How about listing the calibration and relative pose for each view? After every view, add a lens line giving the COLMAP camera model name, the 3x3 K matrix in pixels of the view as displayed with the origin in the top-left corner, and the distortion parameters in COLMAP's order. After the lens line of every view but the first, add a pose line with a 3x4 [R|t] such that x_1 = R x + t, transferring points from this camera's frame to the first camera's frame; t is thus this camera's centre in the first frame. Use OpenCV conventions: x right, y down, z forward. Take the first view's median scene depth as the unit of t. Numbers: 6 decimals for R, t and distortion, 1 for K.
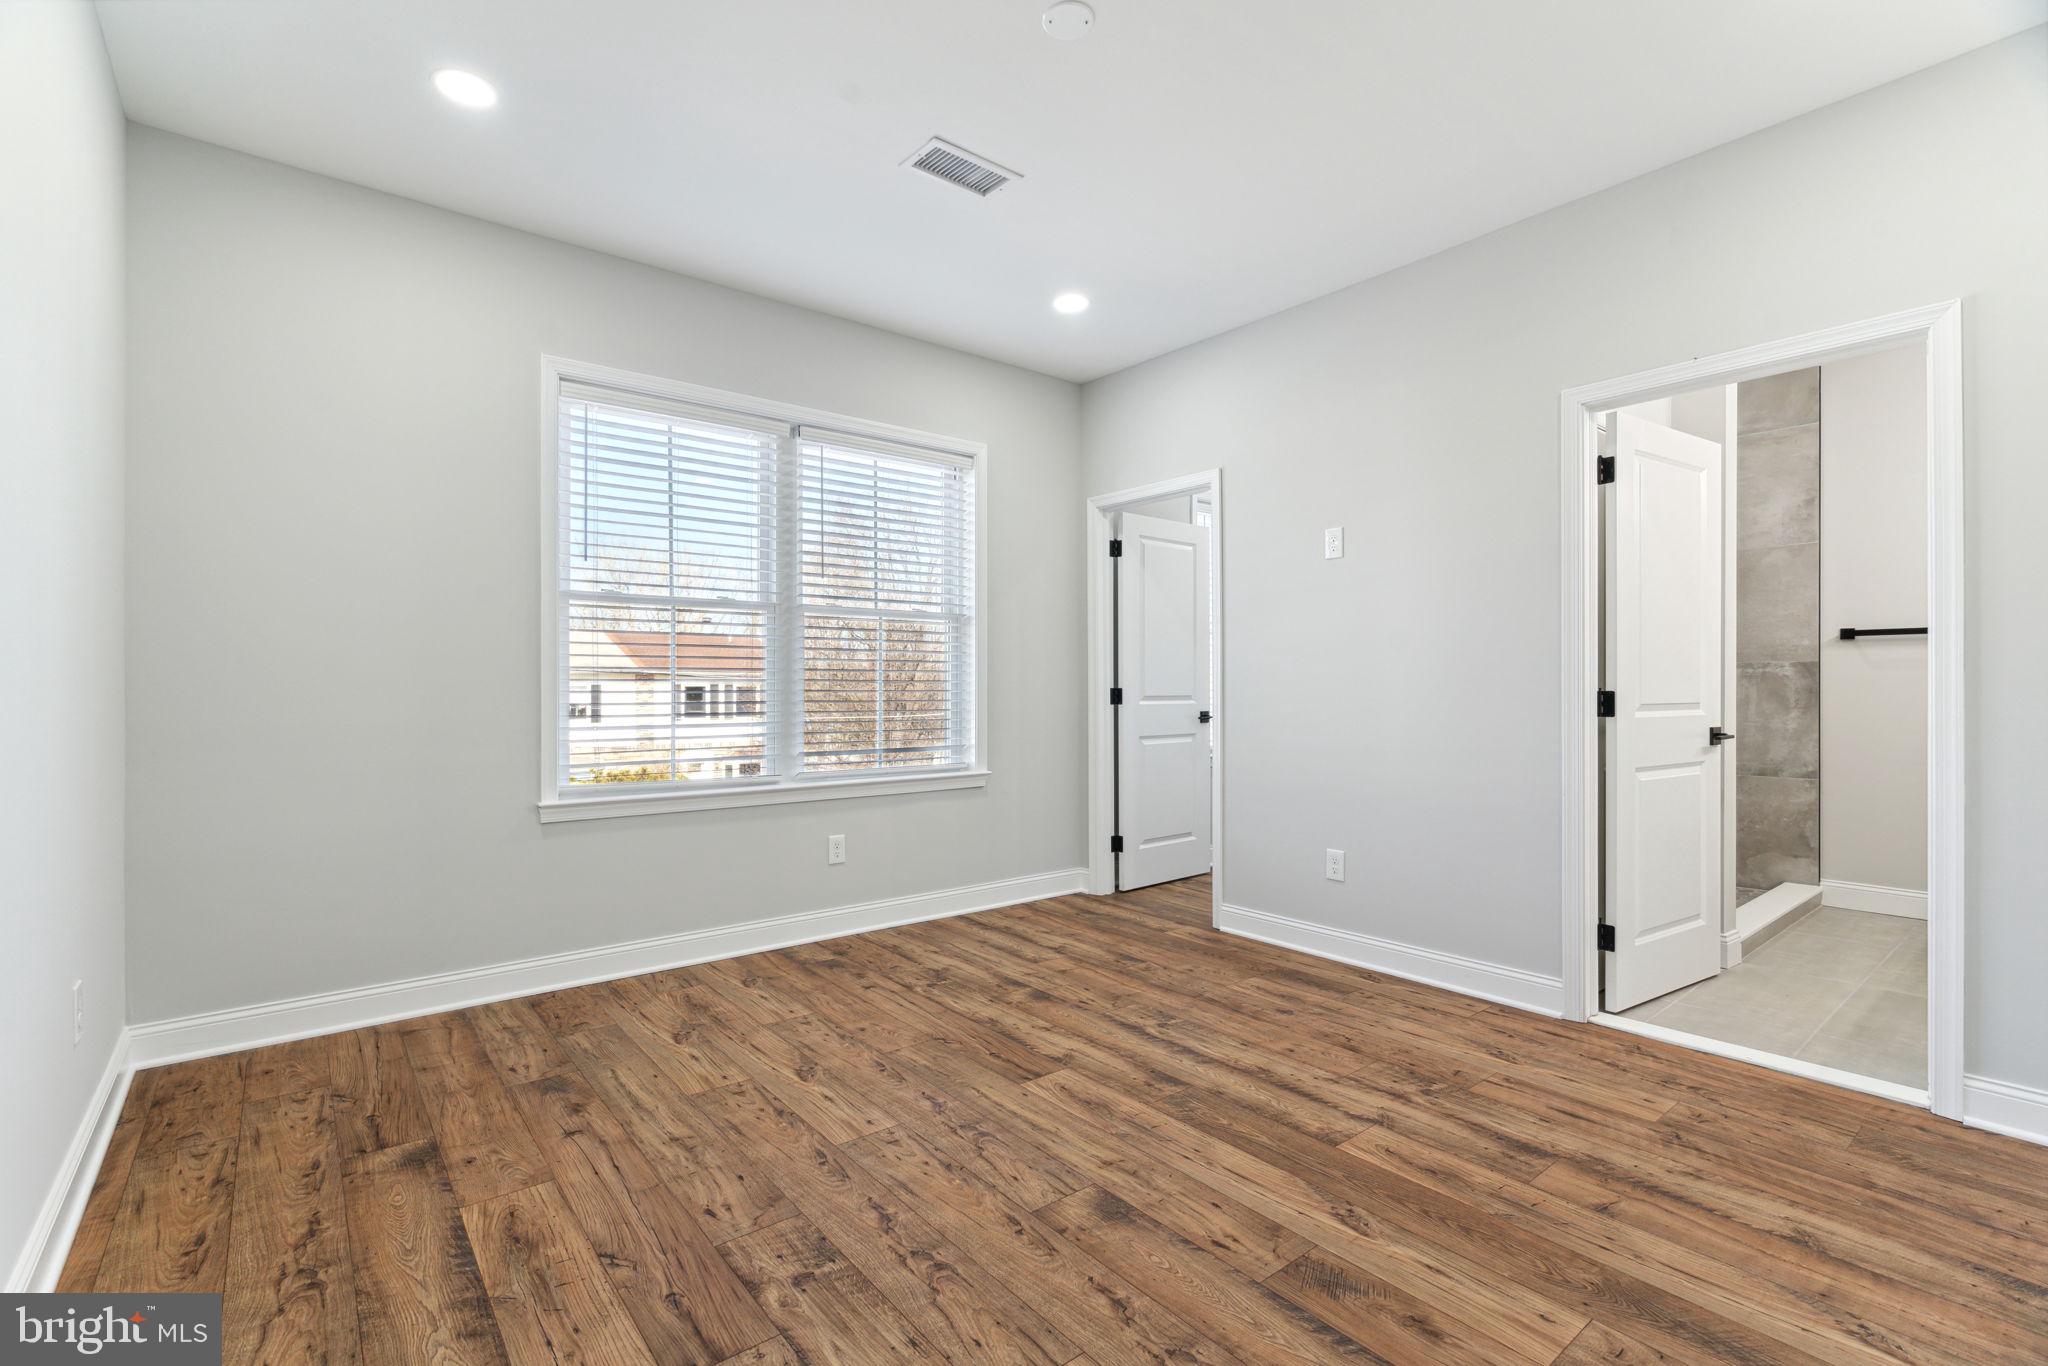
lens RADIAL K [[919.6, 0, 1013.7], [0, 919.6, 679.0], [0, 0, 1]] dist [-0.008960, 0.003551]
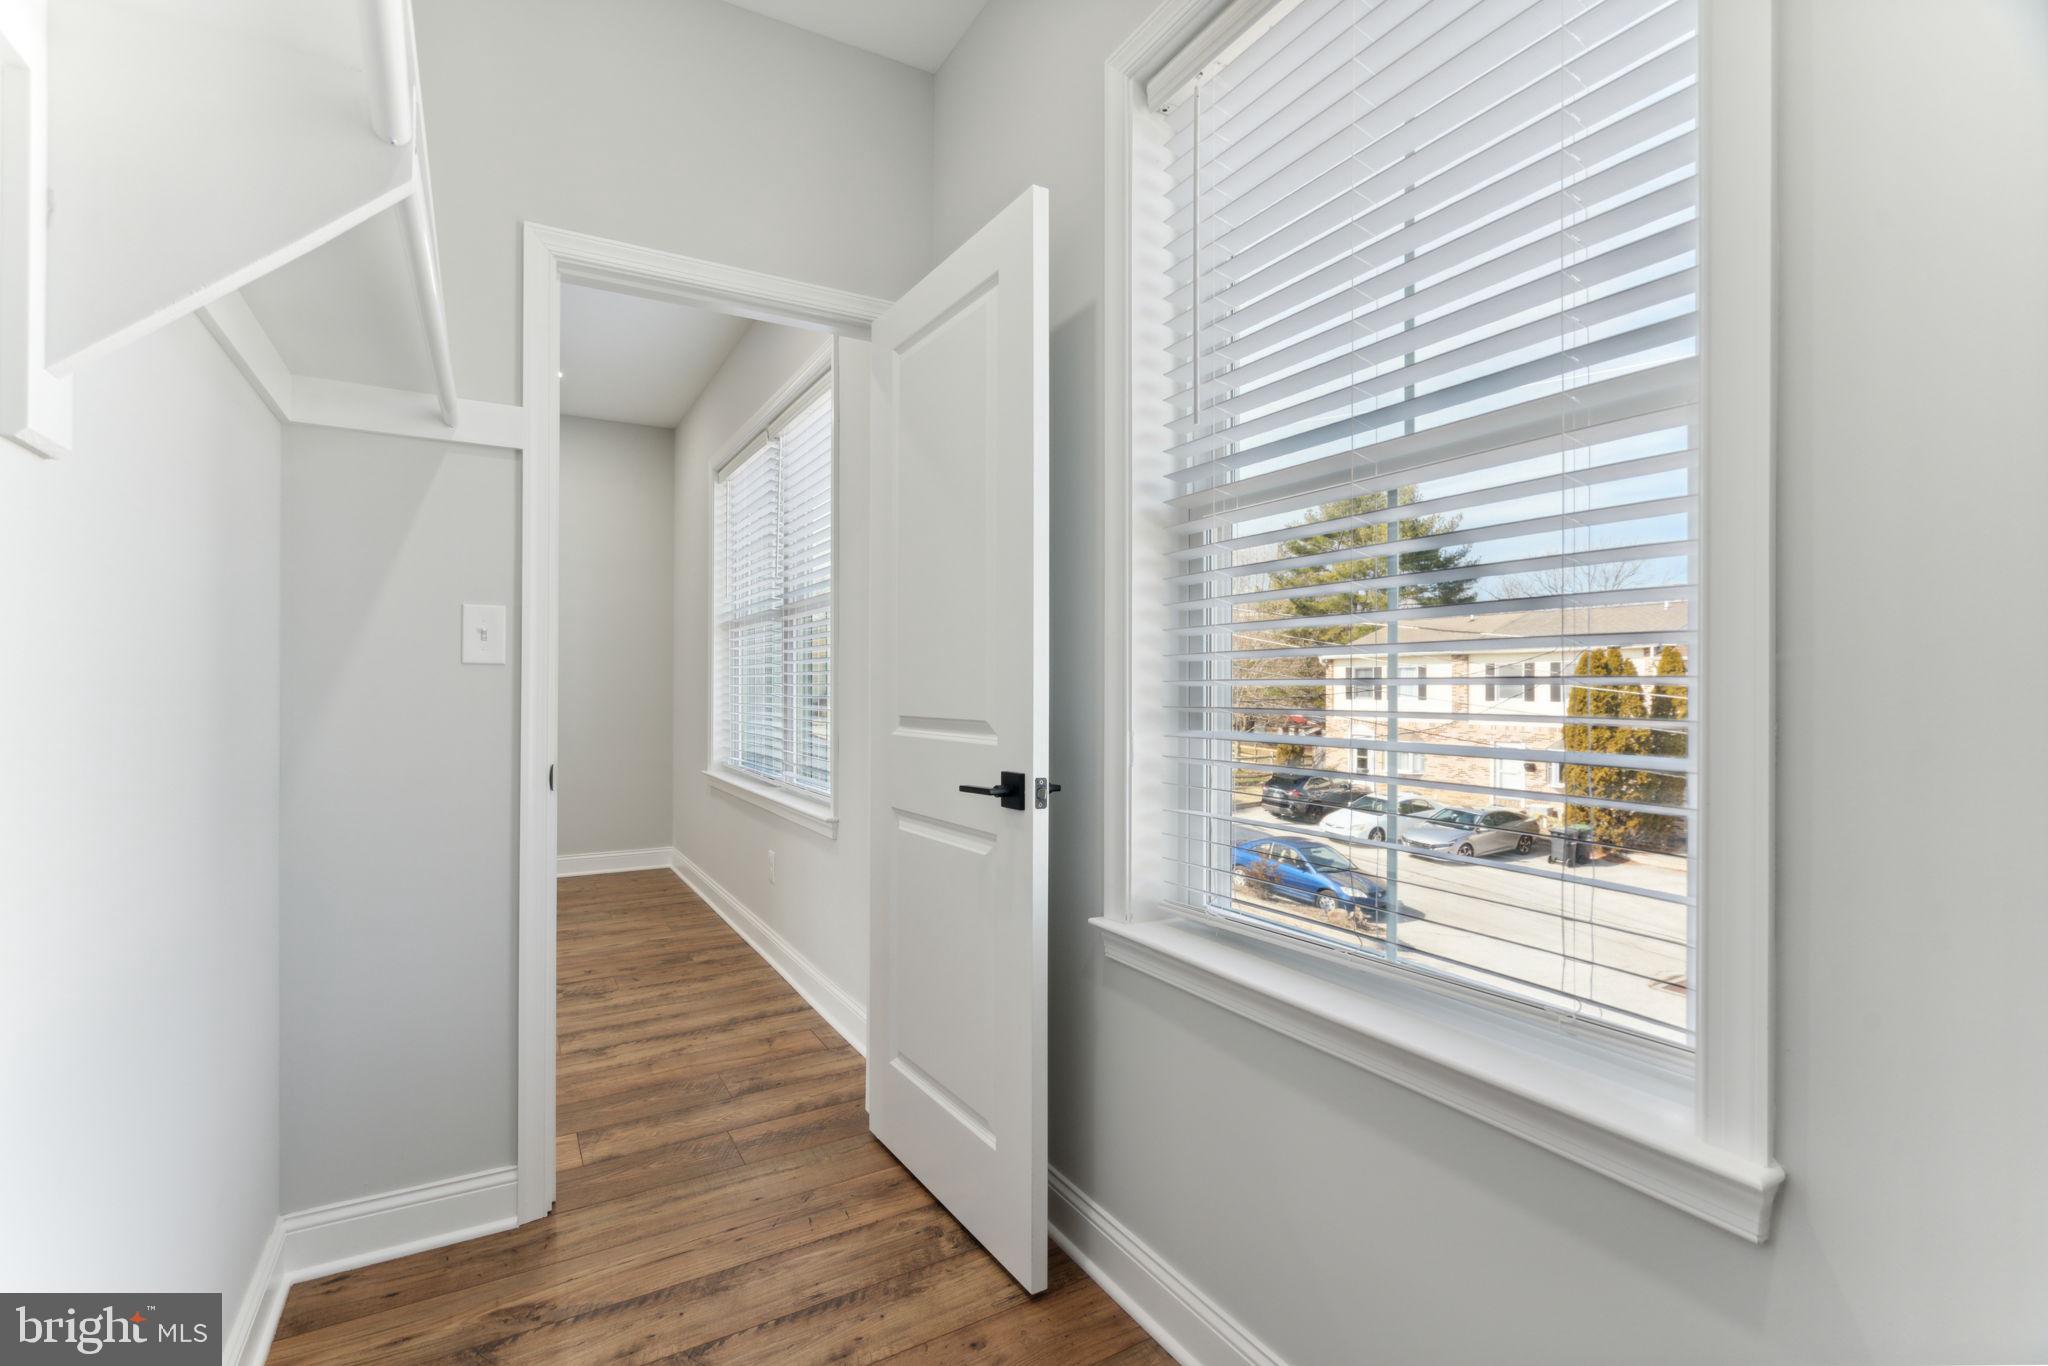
lens RADIAL K [[919.6, 0, 1029.1], [0, 919.6, 683.0], [0, 0, 1]] dist [-0.008960, 0.003551]
pose [[-0.148300, -0.011059, -0.988881, 1.041312], [0.003179, 0.999927, -0.011659, 0.014147], [0.988937, -0.004872, -0.148254, 2.089145]]
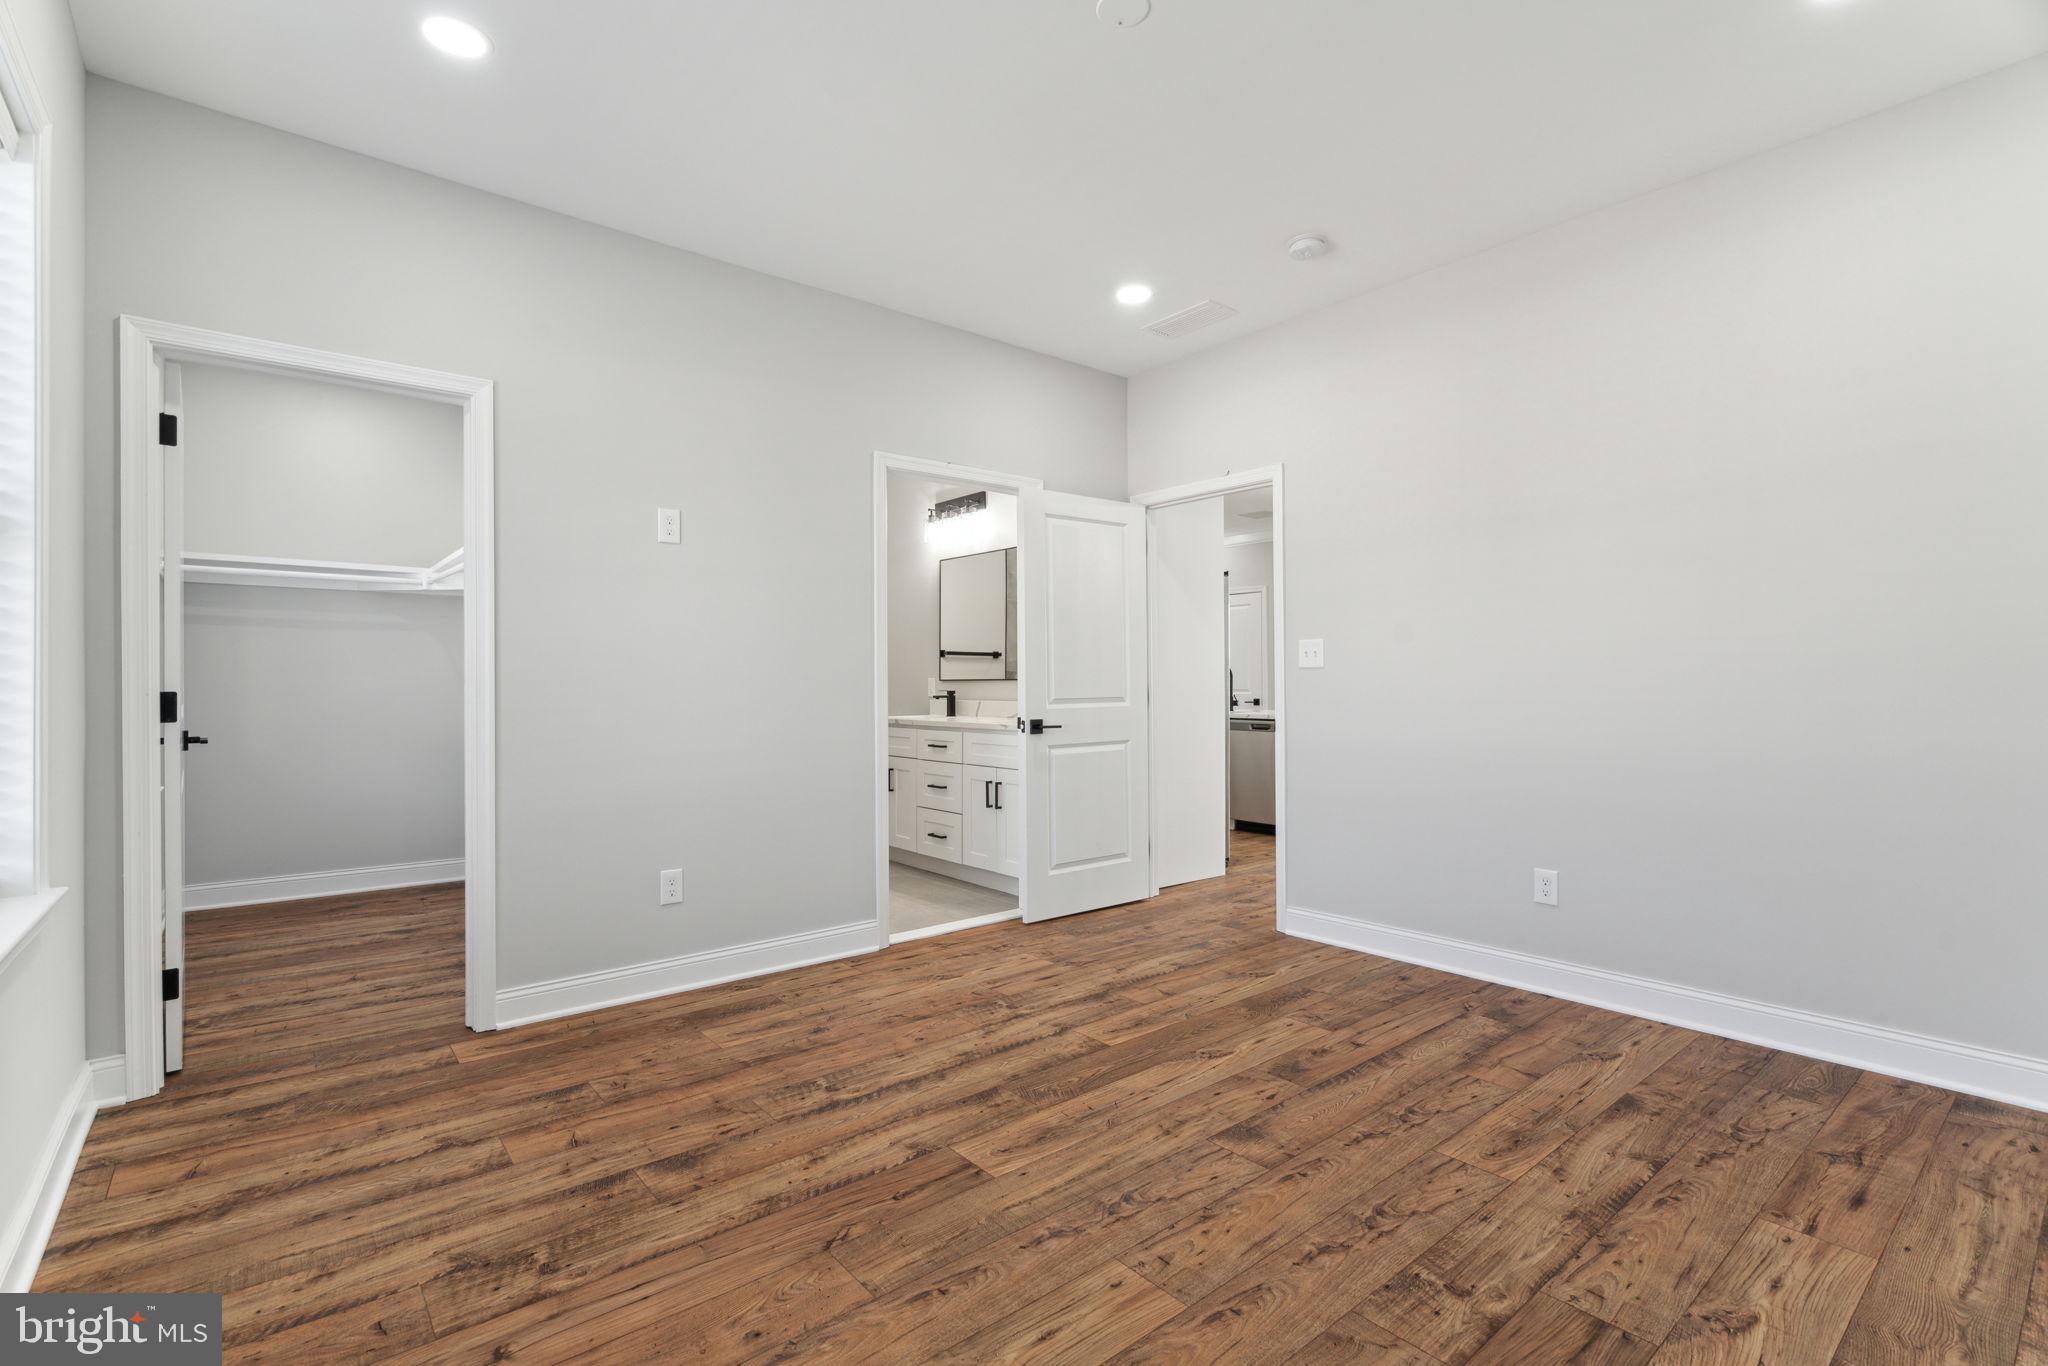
lens RADIAL K [[919.6, 0, 1015.5], [0, 919.6, 688.3], [0, 0, 1]] dist [-0.008960, 0.003551]
pose [[-0.009490, -0.002533, 0.999952, -0.761147], [-0.005175, 0.999984, 0.002484, 0.006941], [-0.999942, -0.005151, -0.009503, 0.940118]]
